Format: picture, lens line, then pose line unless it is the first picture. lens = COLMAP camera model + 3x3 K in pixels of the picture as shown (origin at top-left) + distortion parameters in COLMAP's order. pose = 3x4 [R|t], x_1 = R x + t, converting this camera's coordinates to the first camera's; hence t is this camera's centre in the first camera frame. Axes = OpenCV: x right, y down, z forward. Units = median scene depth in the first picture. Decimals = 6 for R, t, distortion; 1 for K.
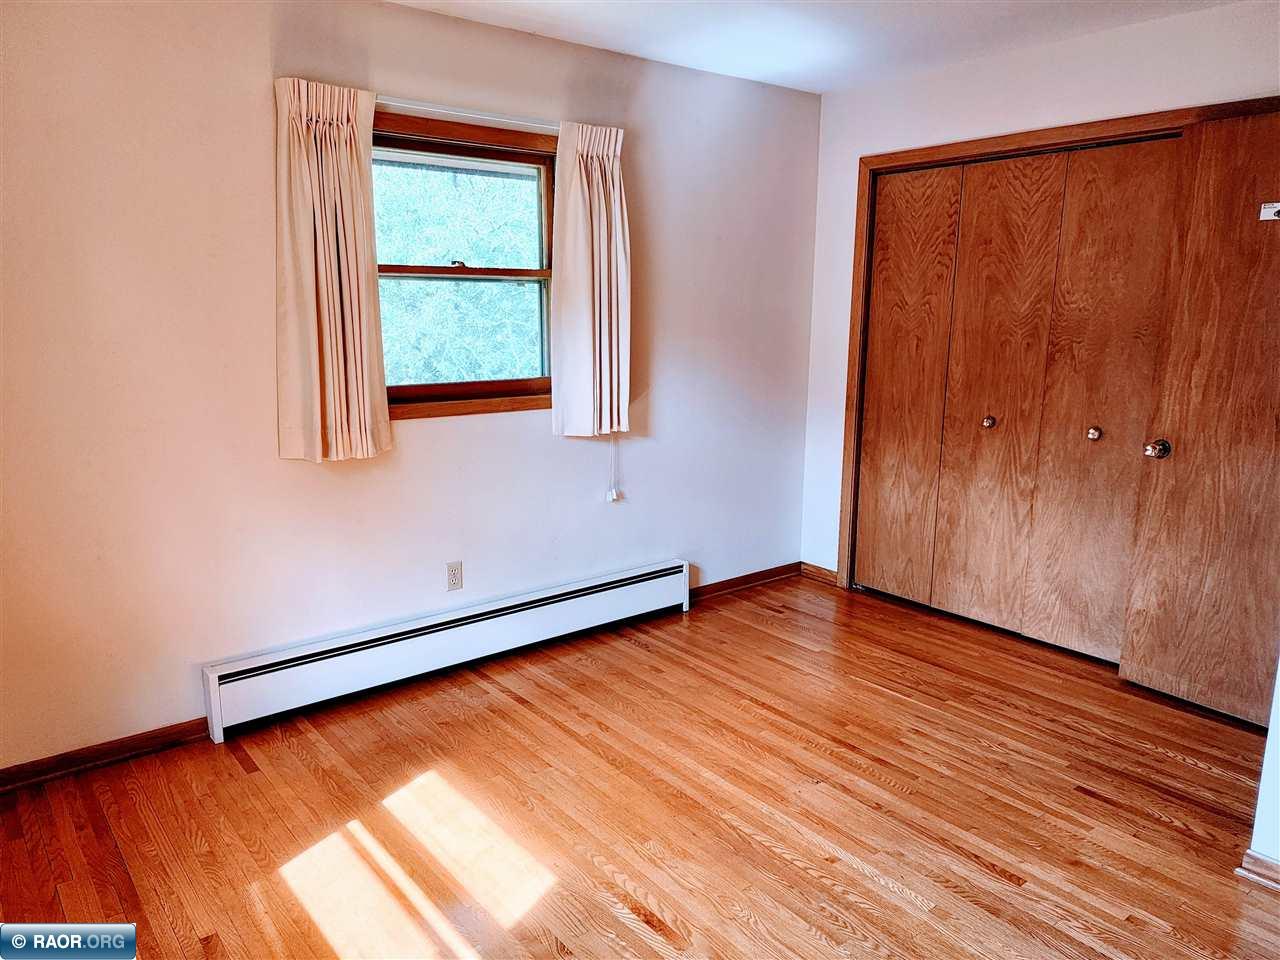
lens RADIAL K [[920.0, 0, 641.0], [0, 920.0, 501.6], [0, 0, 1]] dist [0.132396, -0.169278]
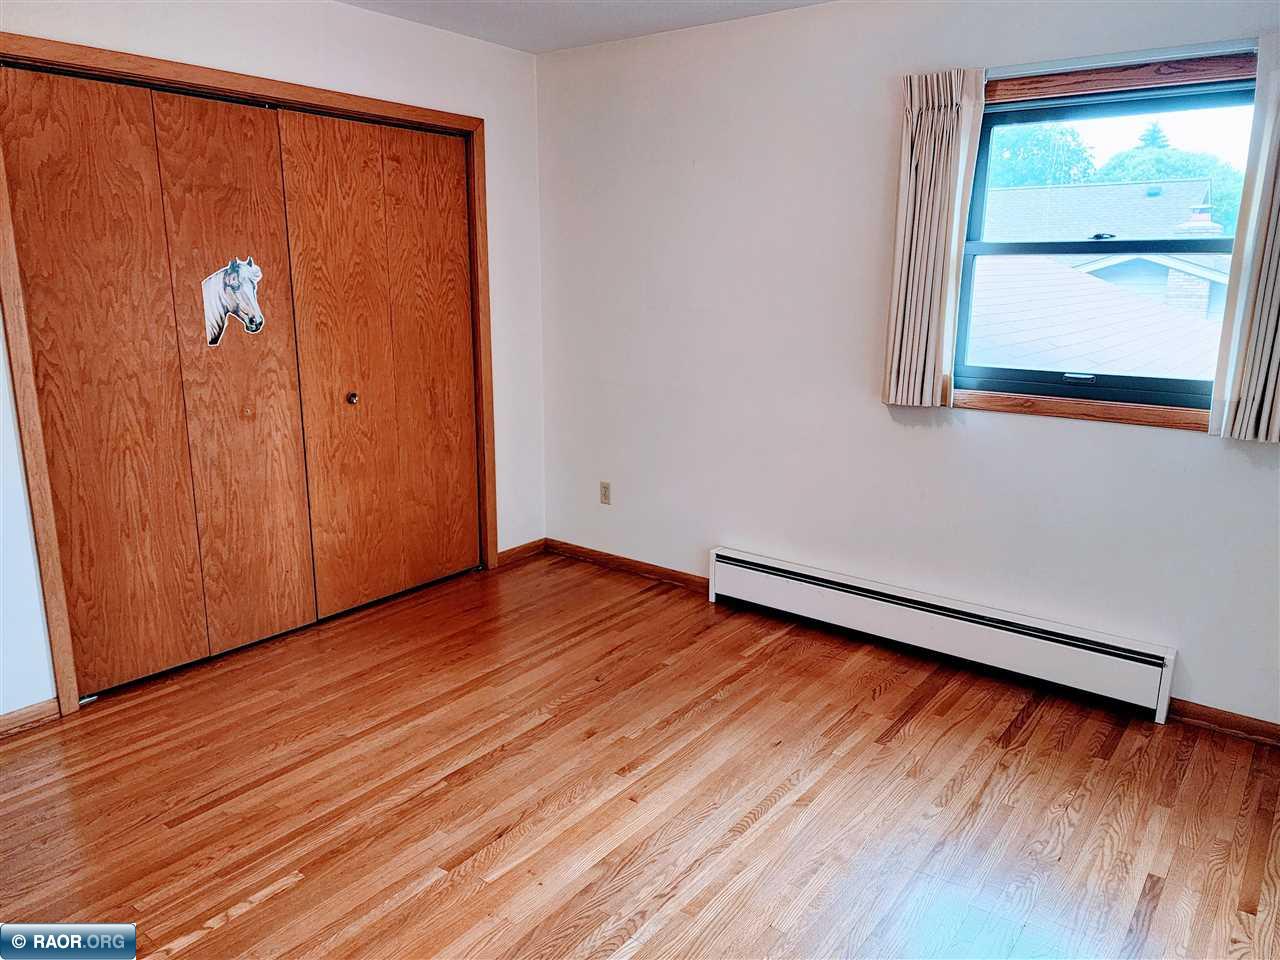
lens RADIAL K [[910.2, 0, 640.0], [0, 910.2, 480.0], [0, 0, 1]] dist [0.088287, -0.003663]
pose [[0.232918, 0.225462, -0.946000, 0.717939], [-0.214521, 0.960704, 0.176148, -0.122699], [0.948541, 0.161909, 0.272132, 0.482763]]
